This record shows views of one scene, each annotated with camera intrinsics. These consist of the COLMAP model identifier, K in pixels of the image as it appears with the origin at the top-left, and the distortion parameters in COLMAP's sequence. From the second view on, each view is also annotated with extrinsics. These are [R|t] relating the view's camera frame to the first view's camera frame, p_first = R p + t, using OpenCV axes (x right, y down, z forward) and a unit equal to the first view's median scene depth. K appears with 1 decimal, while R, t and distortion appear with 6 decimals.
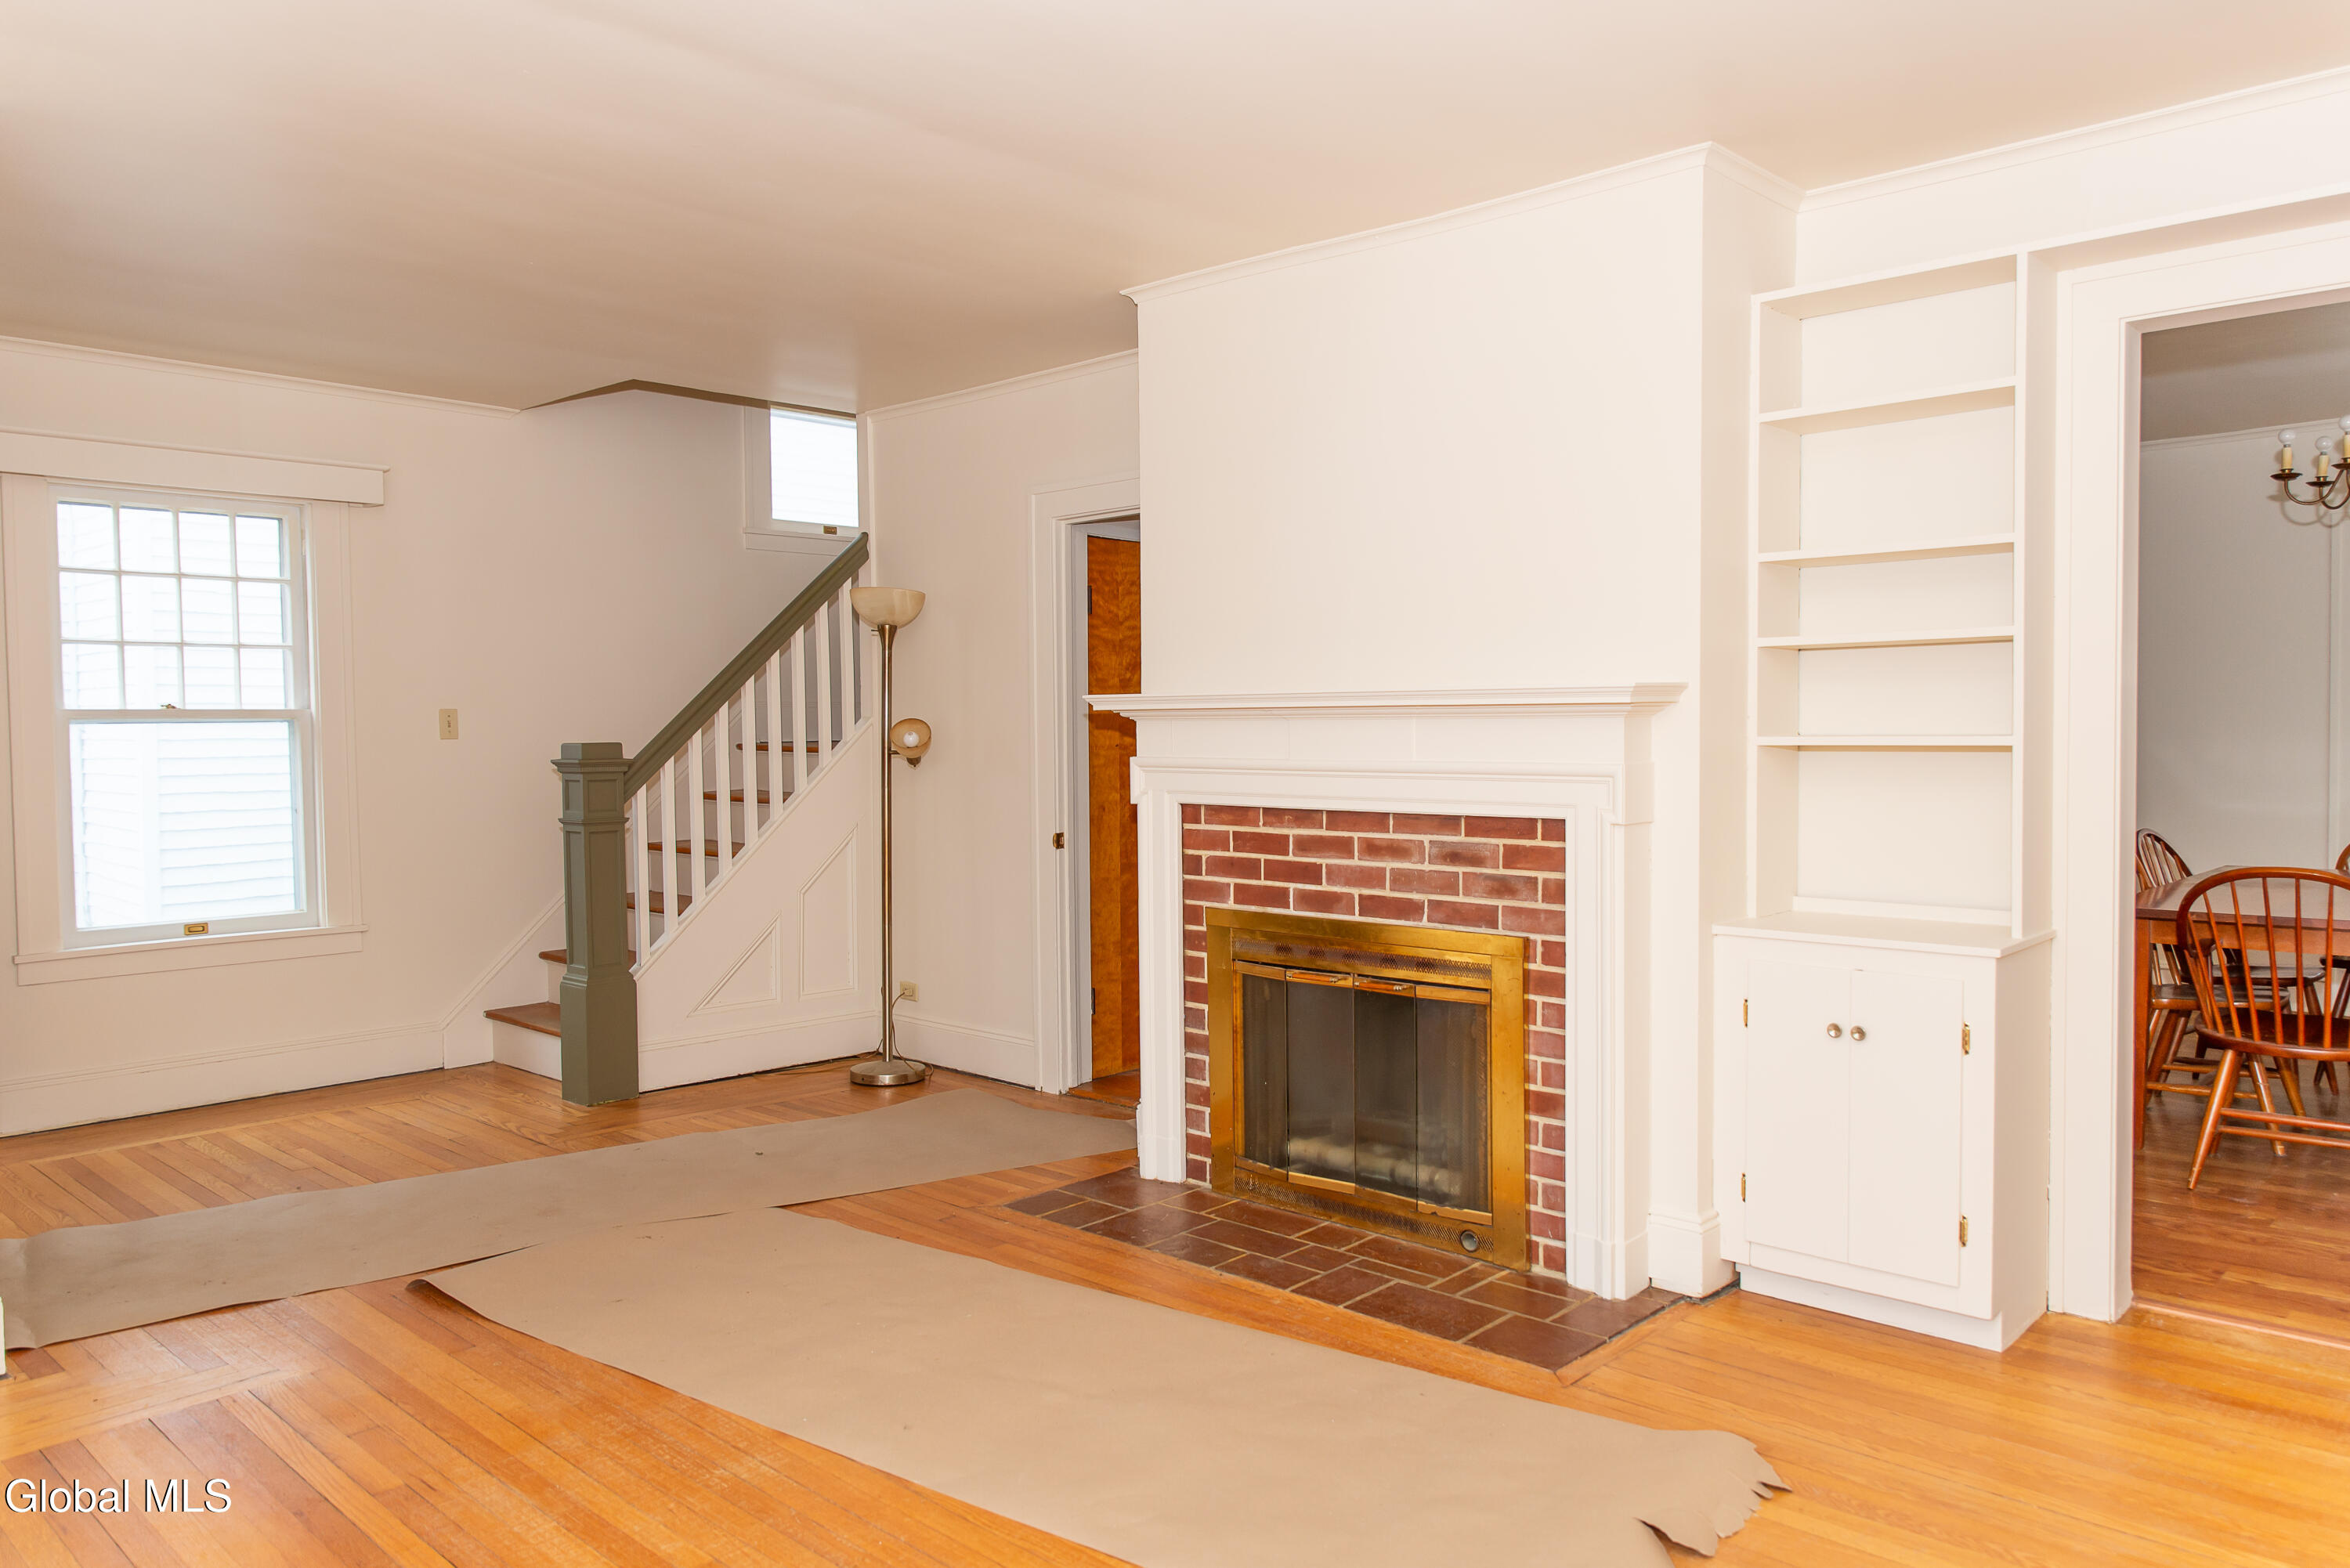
lens RADIAL K [[1585.8, 0, 1195.4], [0, 1585.8, 774.6], [0, 0, 1]] dist [-0.006699, 0.003569]
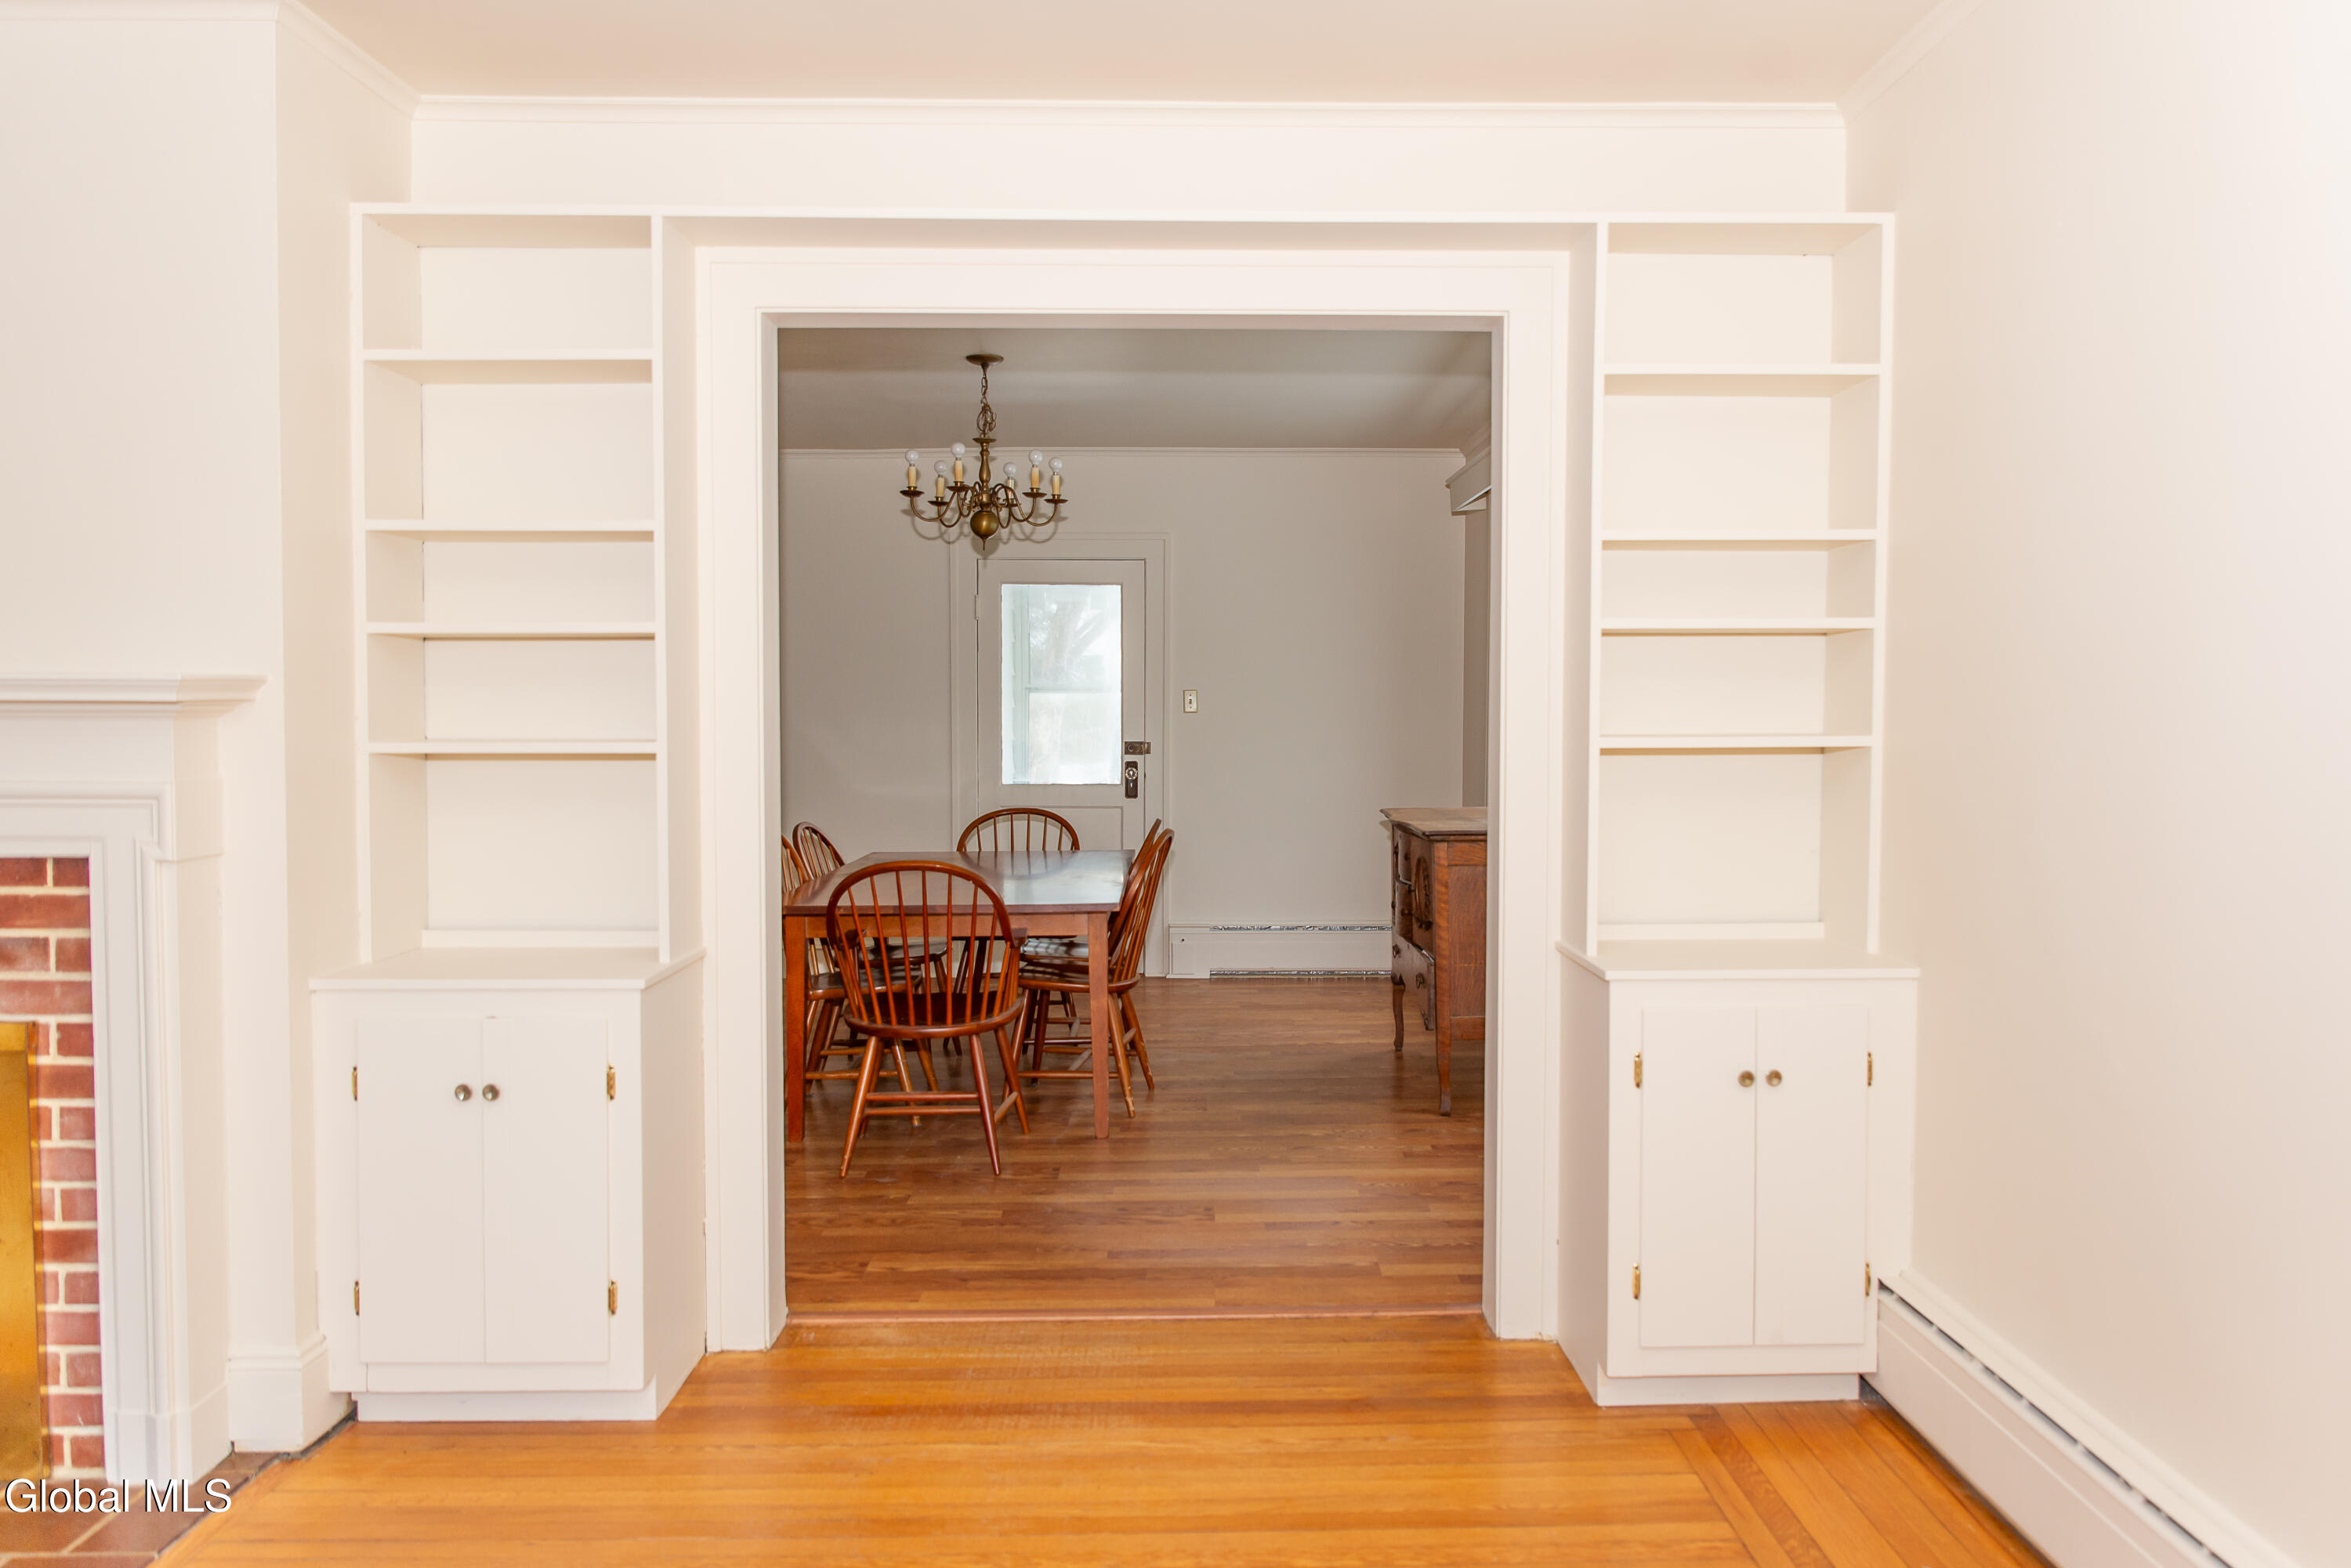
lens RADIAL K [[1586.5, 0, 1195.9], [0, 1586.5, 774.6], [0, 0, 1]] dist [-0.006699, 0.003569]
pose [[0.718123, -0.022829, 0.695541, 0.091144], [0.015055, 0.999738, 0.017269, -0.015030], [-0.695753, -0.001930, 0.718278, 0.110433]]
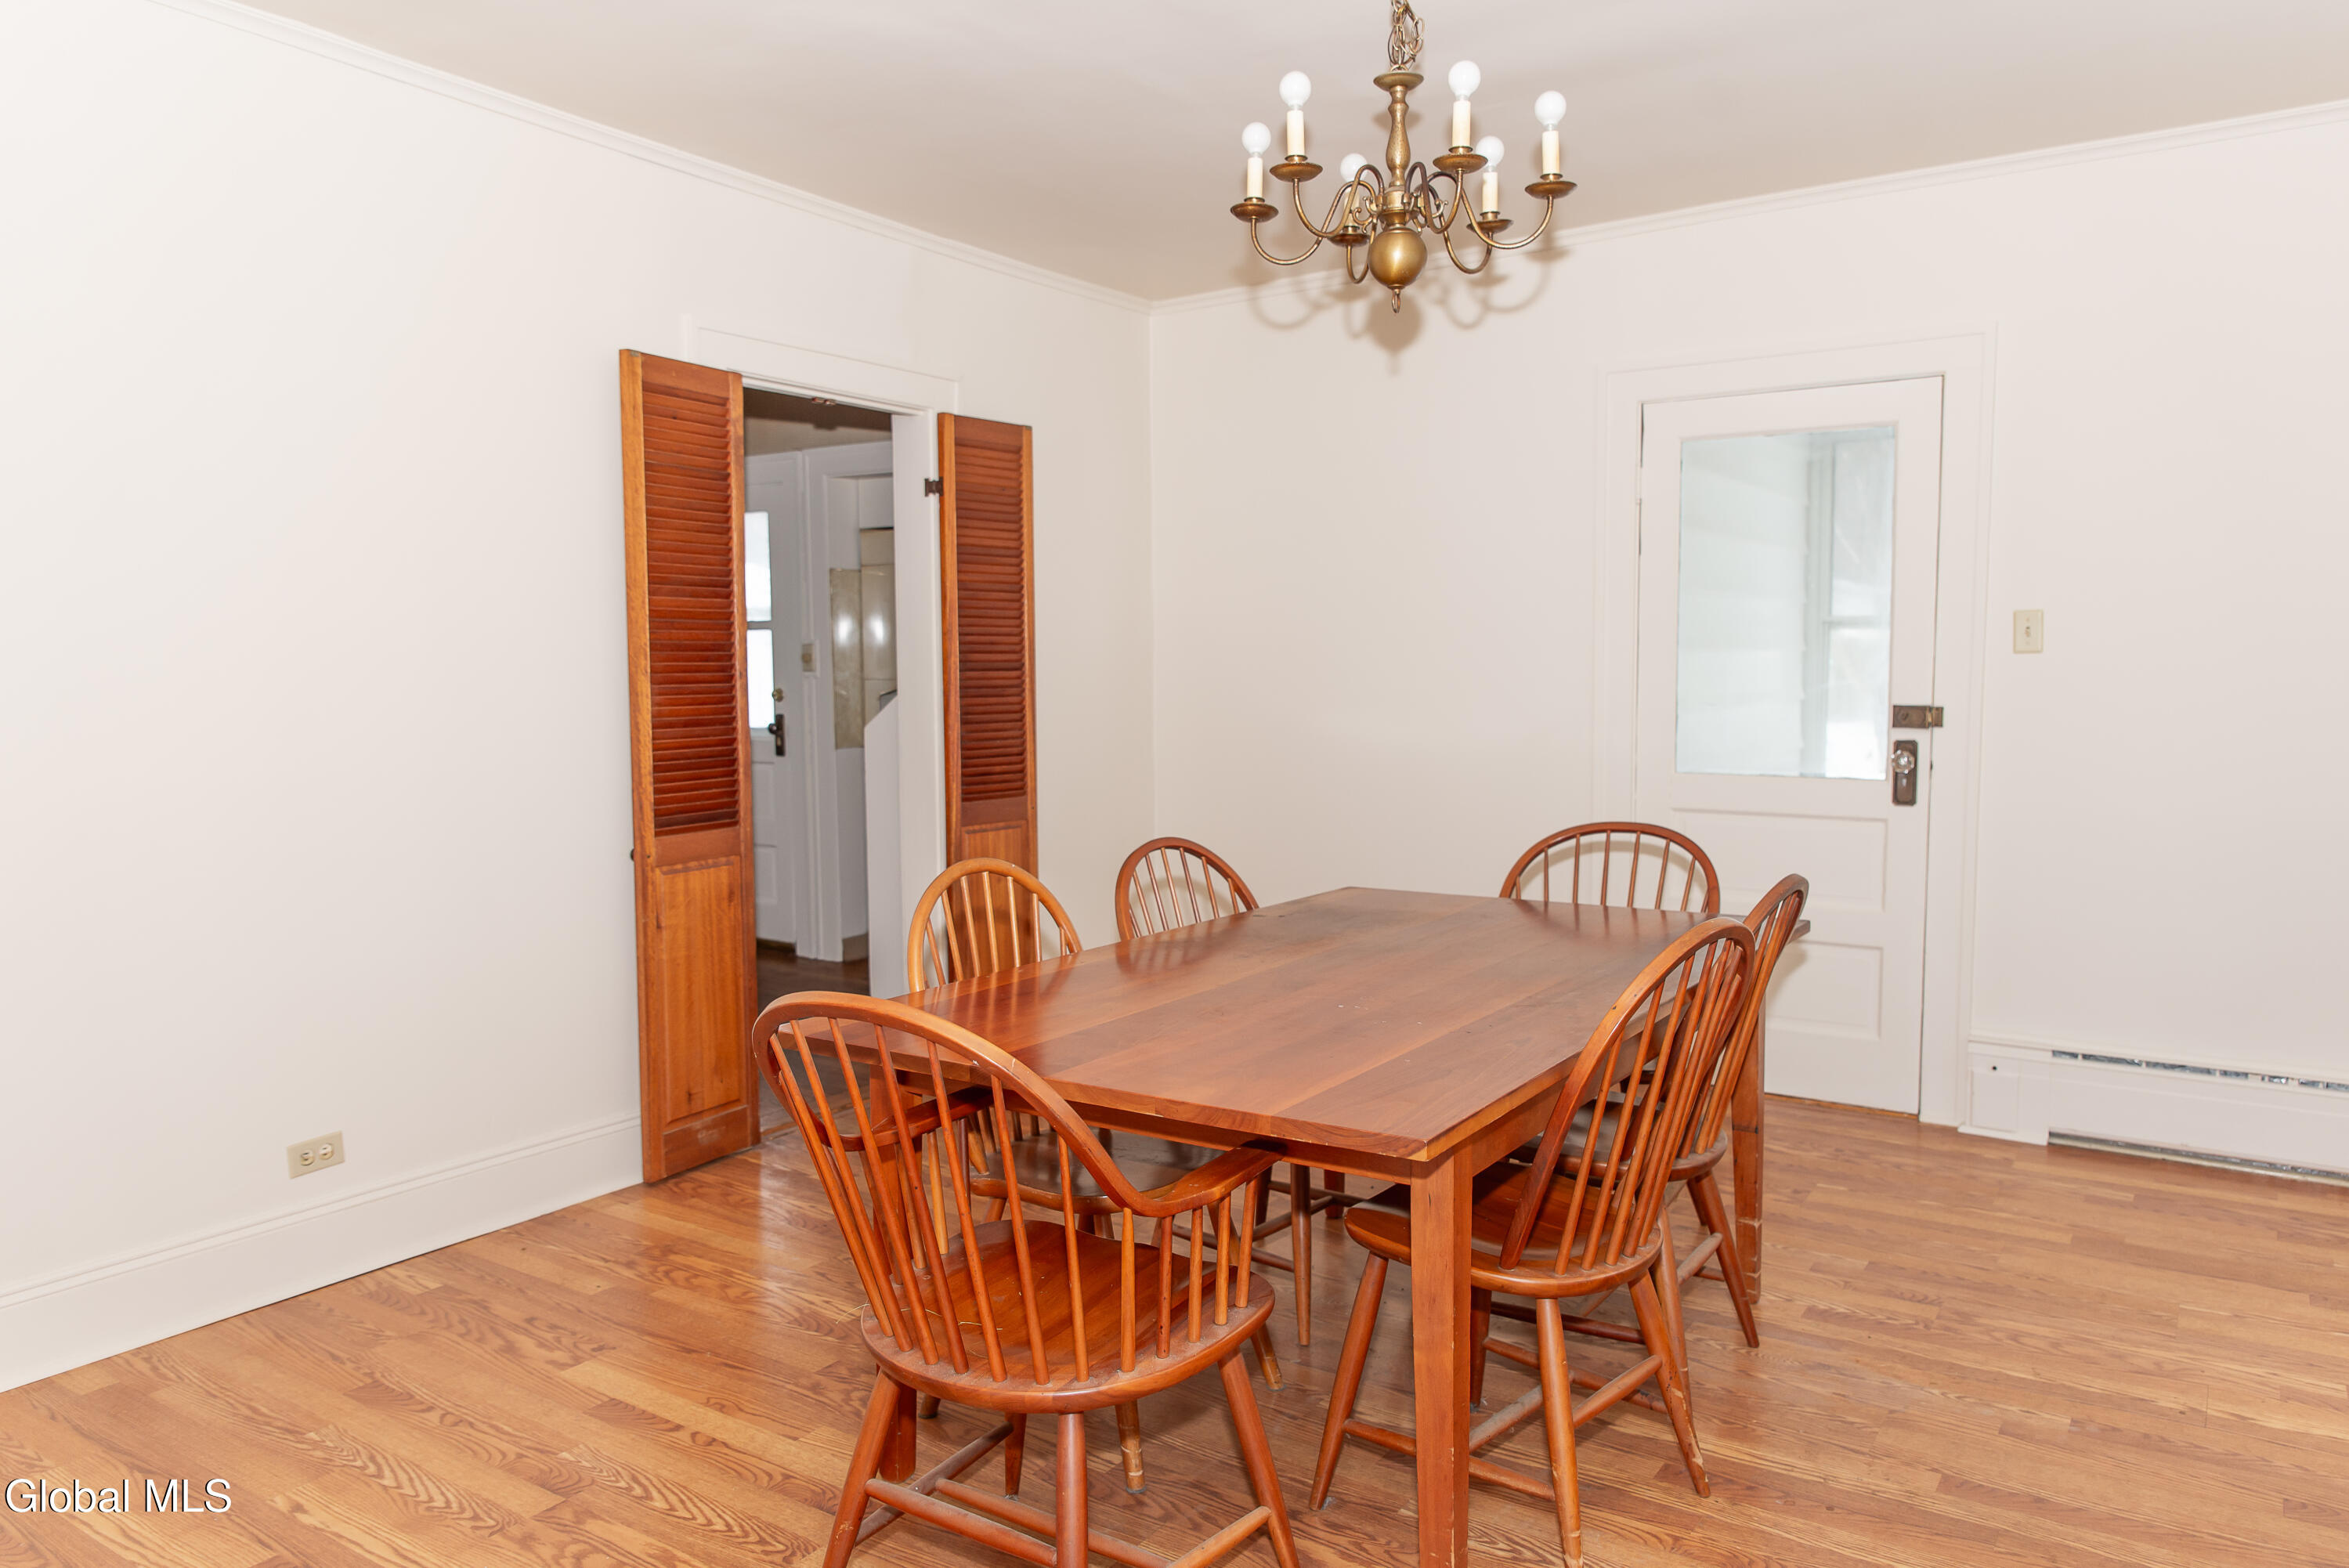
lens RADIAL K [[1589.5, 0, 1174.5], [0, 1589.5, 784.0], [0, 0, 1]] dist [0.025507, -0.022063]
pose [[0.985193, -0.009550, 0.171182, 0.719745], [0.002160, 0.999060, 0.043304, -0.017835], [-0.171434, -0.042293, 0.984287, 0.574163]]
